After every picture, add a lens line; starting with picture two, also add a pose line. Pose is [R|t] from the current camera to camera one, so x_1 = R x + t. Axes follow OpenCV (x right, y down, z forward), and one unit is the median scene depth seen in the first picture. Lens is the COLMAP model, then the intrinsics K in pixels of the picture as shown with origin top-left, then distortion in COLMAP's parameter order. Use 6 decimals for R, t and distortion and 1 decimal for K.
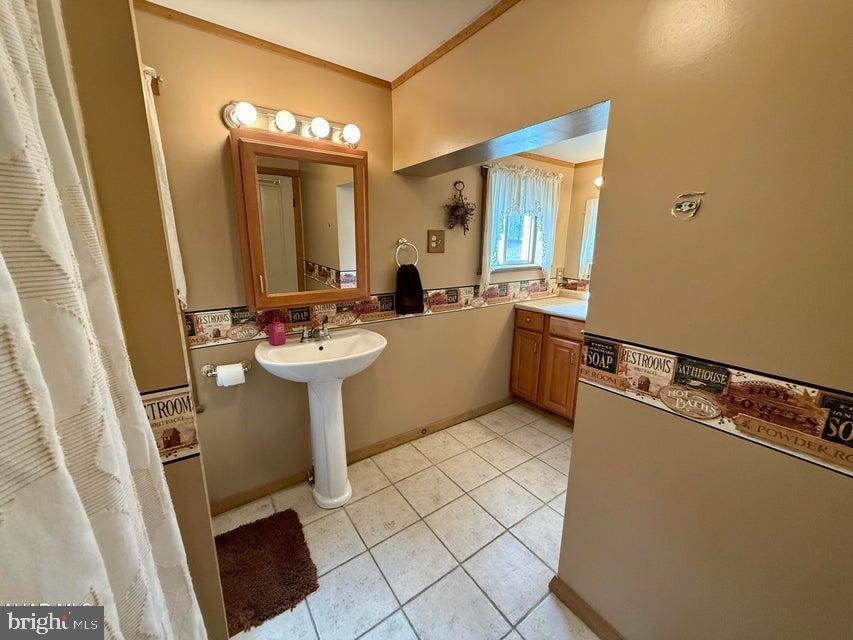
lens RADIAL K [[337.3, 0, 422.1], [0, 337.3, 320.1], [0, 0, 1]] dist [-0.003088, 0.001392]
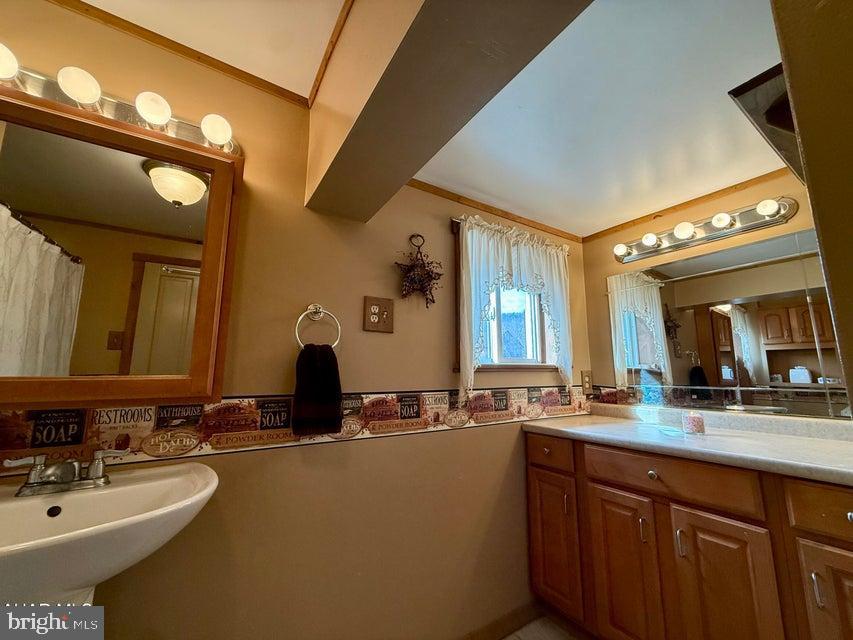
lens RADIAL K [[337.3, 0, 422.9], [0, 337.3, 320.1], [0, 0, 1]] dist [-0.003088, 0.001392]
pose [[0.998775, -0.011887, -0.048036, 0.140344], [-0.006928, 0.927575, -0.373572, 0.010282], [0.048998, 0.373447, 0.926357, 0.385937]]
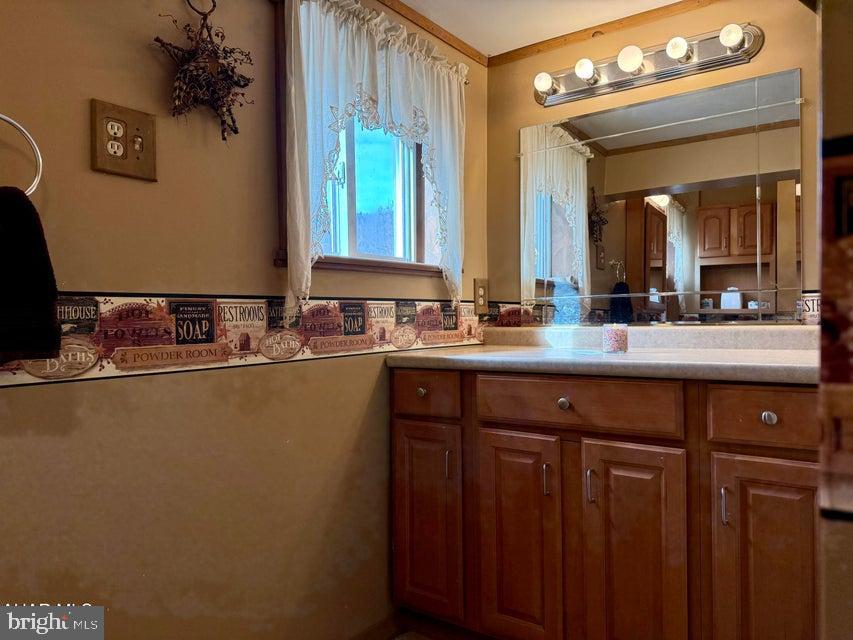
lens RADIAL K [[598.5, 0, 423.6], [0, 598.5, 323.5], [0, 0, 1]] dist [0.066233, -0.074273]
pose [[0.949137, -0.022390, 0.314066, 0.114261], [0.089053, 0.975830, -0.199562, 0.065669], [-0.302007, 0.217380, 0.928190, 0.385913]]
